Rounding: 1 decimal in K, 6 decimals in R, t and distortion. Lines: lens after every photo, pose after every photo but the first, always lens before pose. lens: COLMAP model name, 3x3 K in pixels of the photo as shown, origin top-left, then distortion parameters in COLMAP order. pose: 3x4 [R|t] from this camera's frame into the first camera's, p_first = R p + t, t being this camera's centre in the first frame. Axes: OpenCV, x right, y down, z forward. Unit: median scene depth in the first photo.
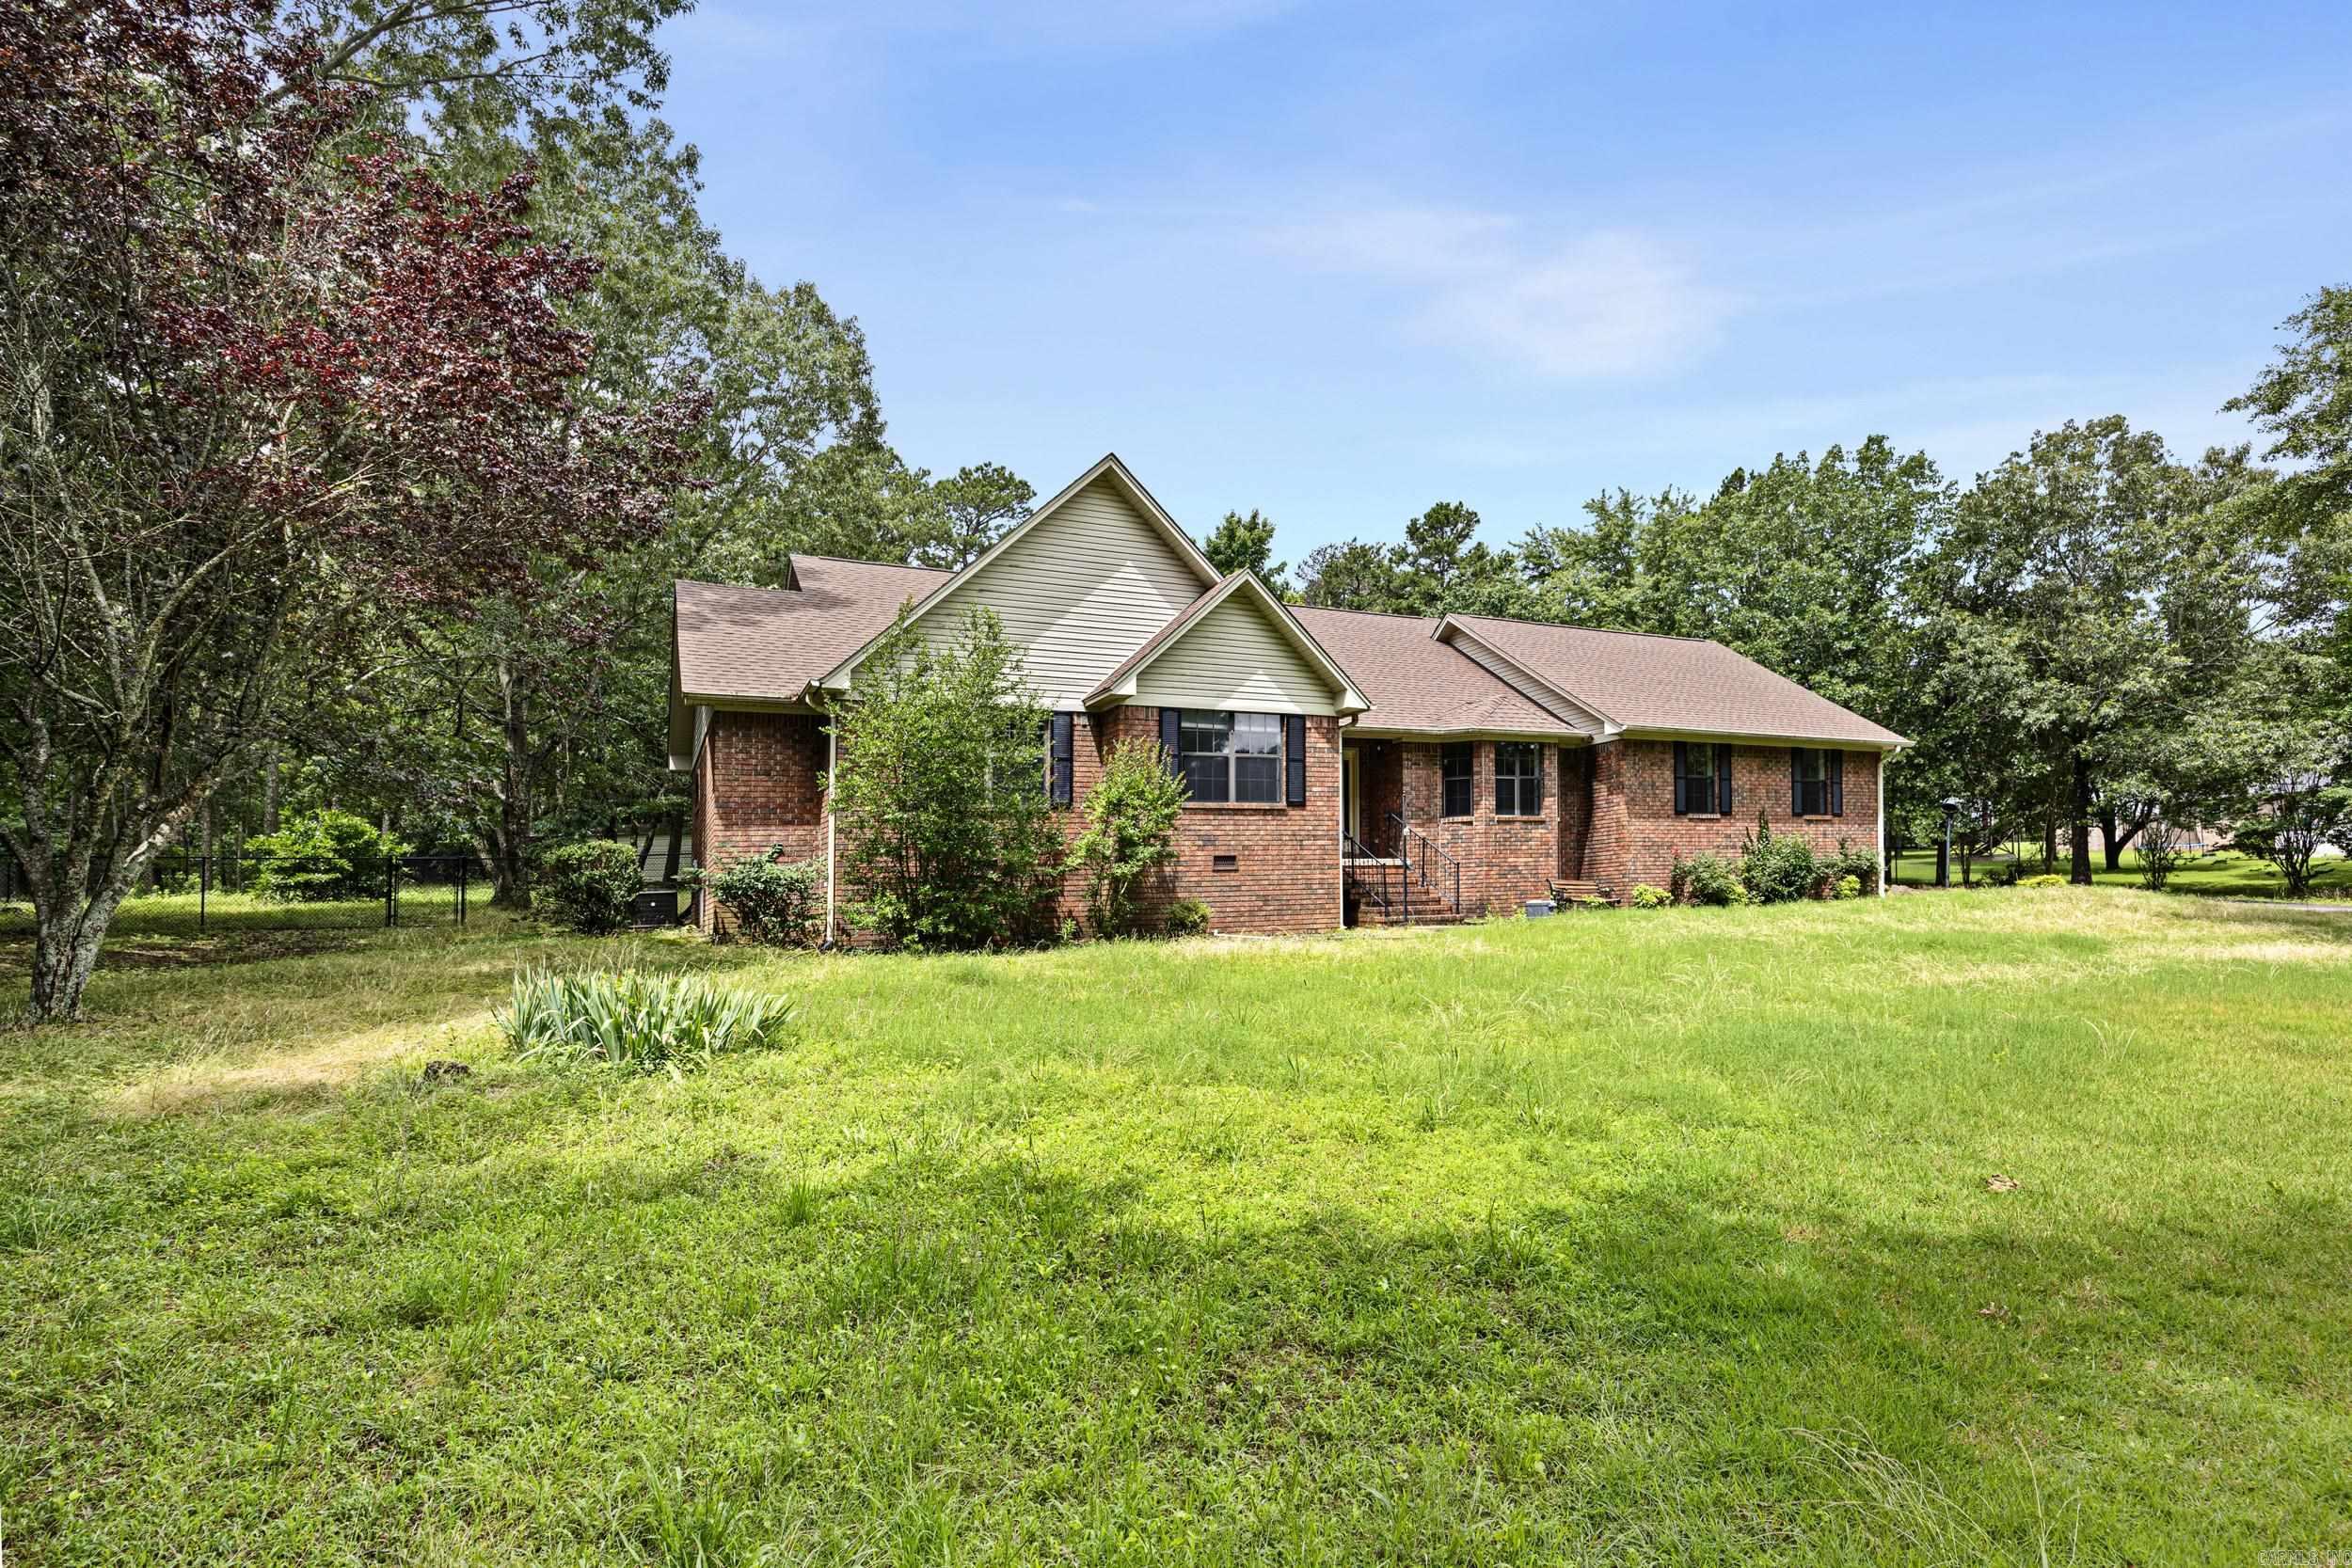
lens RADIAL K [[1129.3, 0, 1182.9], [0, 1129.3, 799.1], [0, 0, 1]] dist [-0.002822, -0.000232]
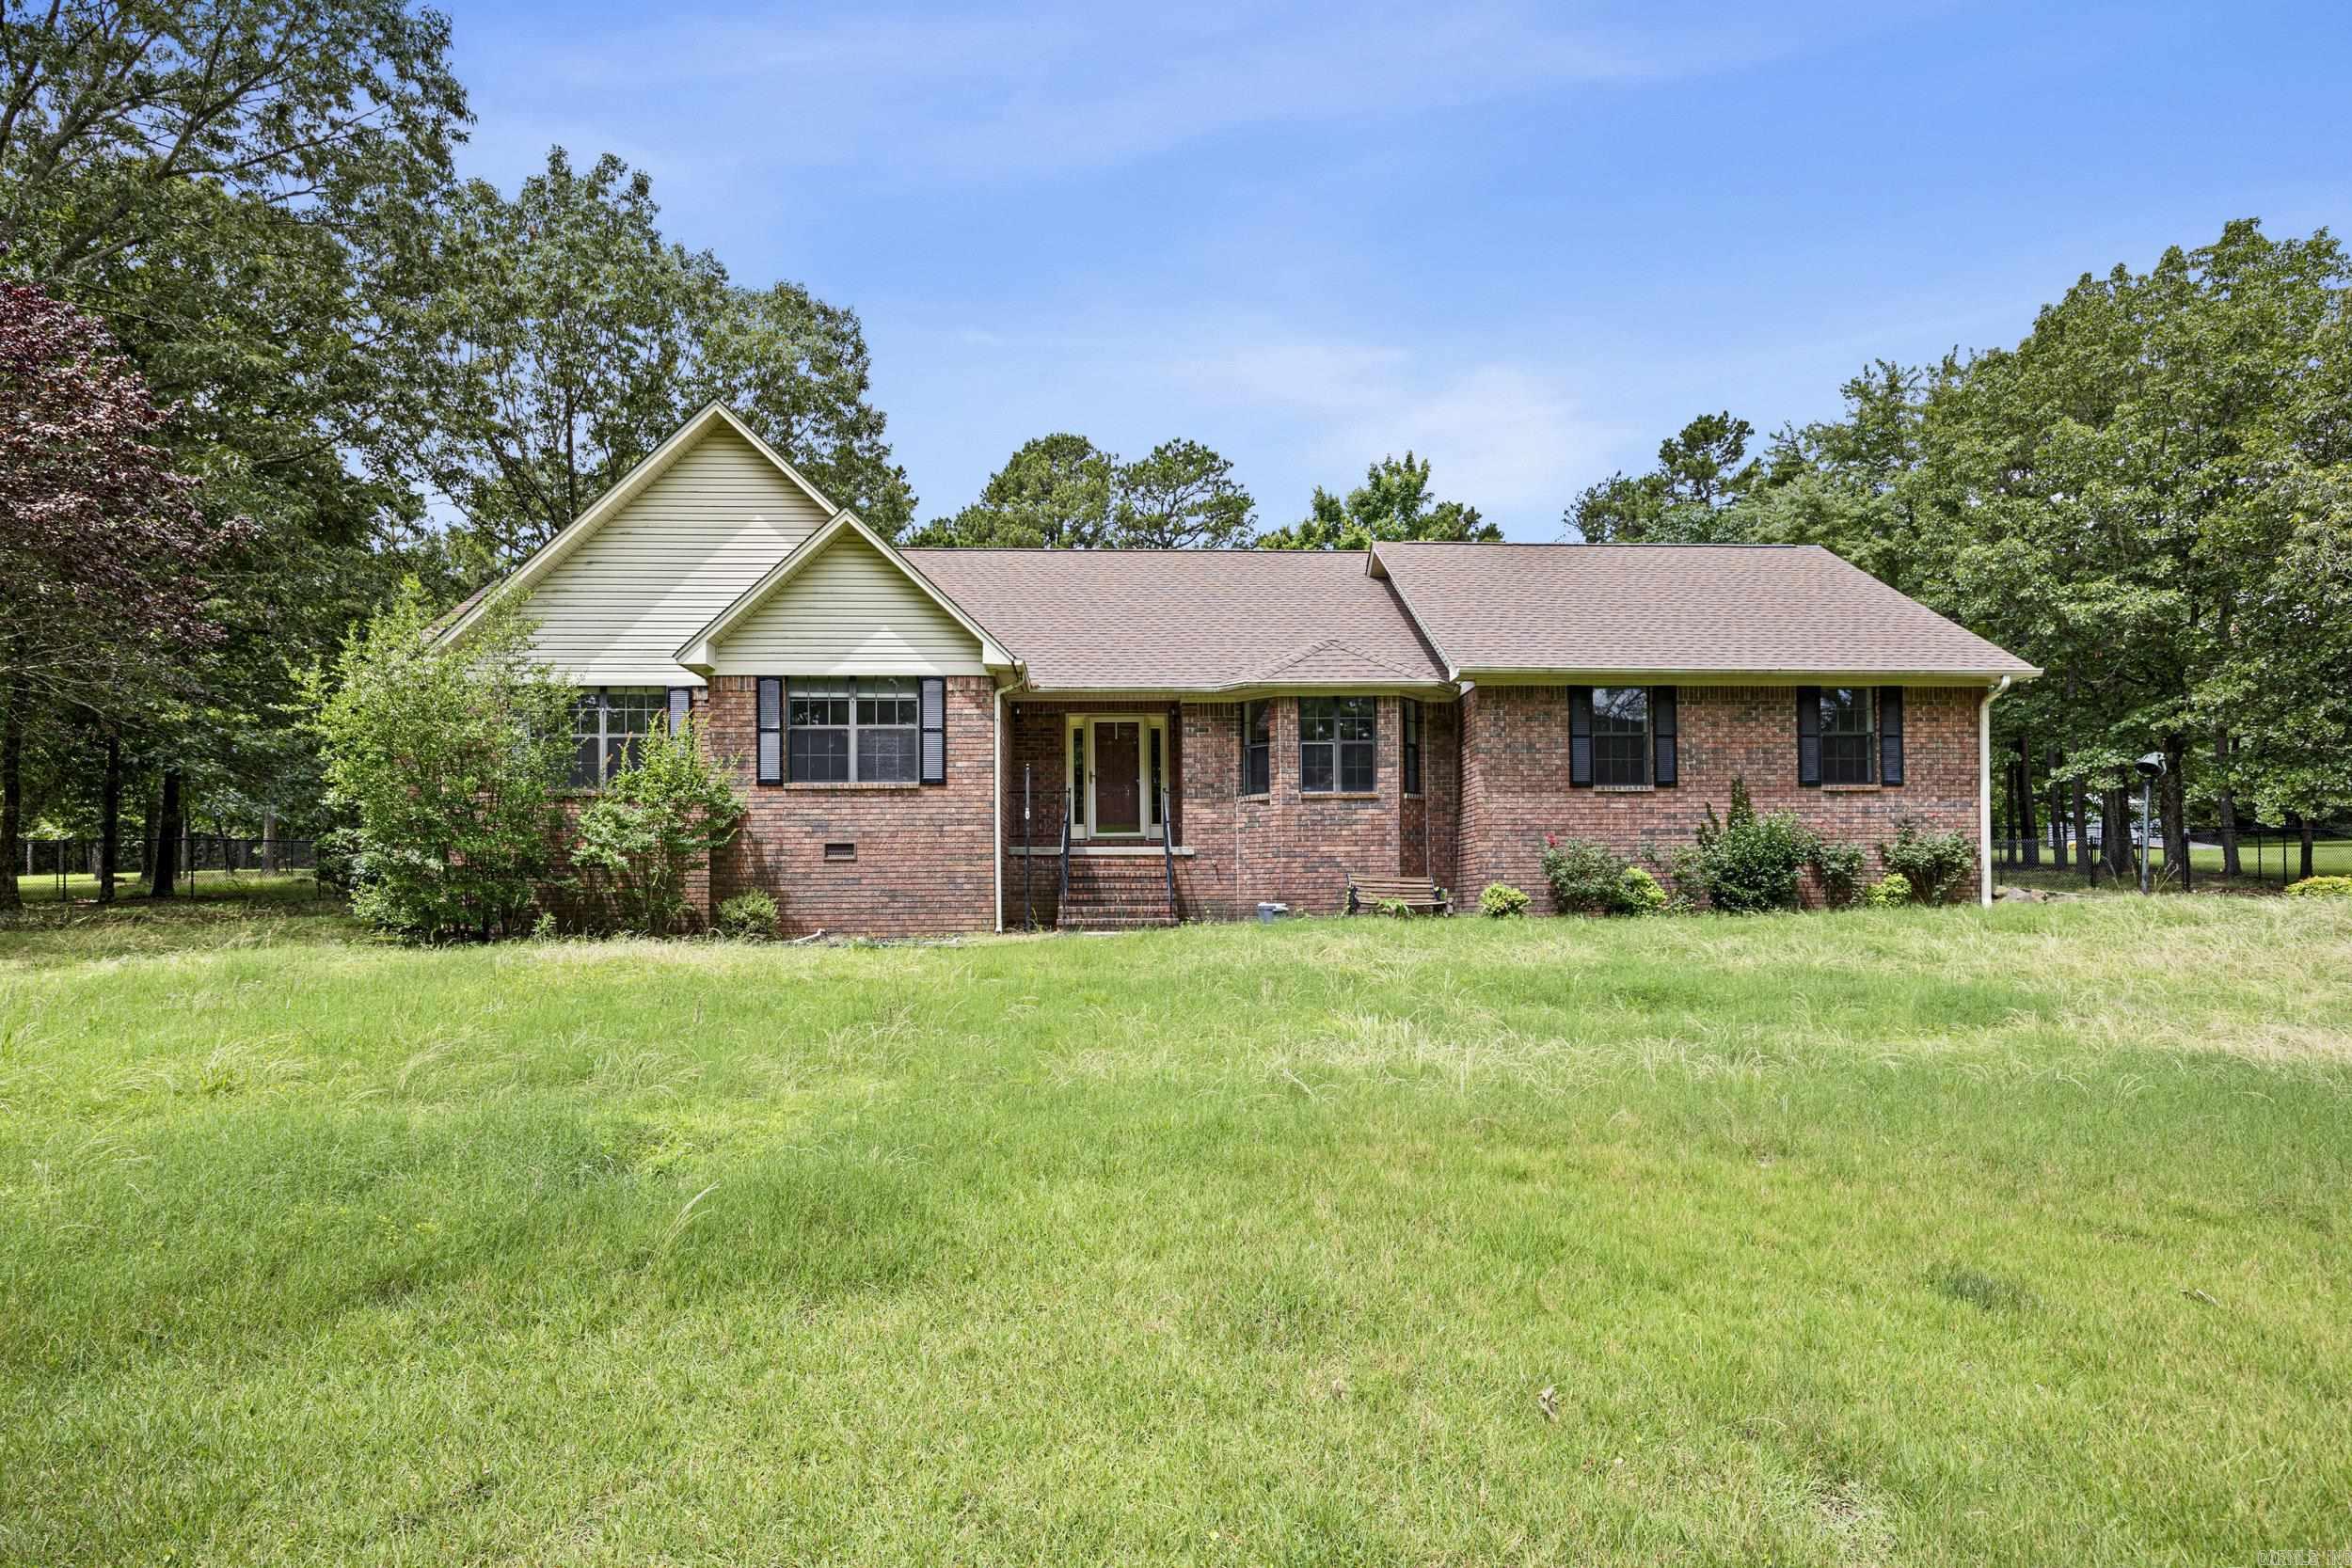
lens RADIAL K [[1129.3, 0, 1176.8], [0, 1129.3, 787.6], [0, 0, 1]] dist [-0.002822, -0.000232]
pose [[0.927630, -0.017072, -0.373111, 0.478971], [0.018502, 0.999829, 0.000252, 0.009539], [0.373043, -0.007137, 0.927787, 0.235910]]
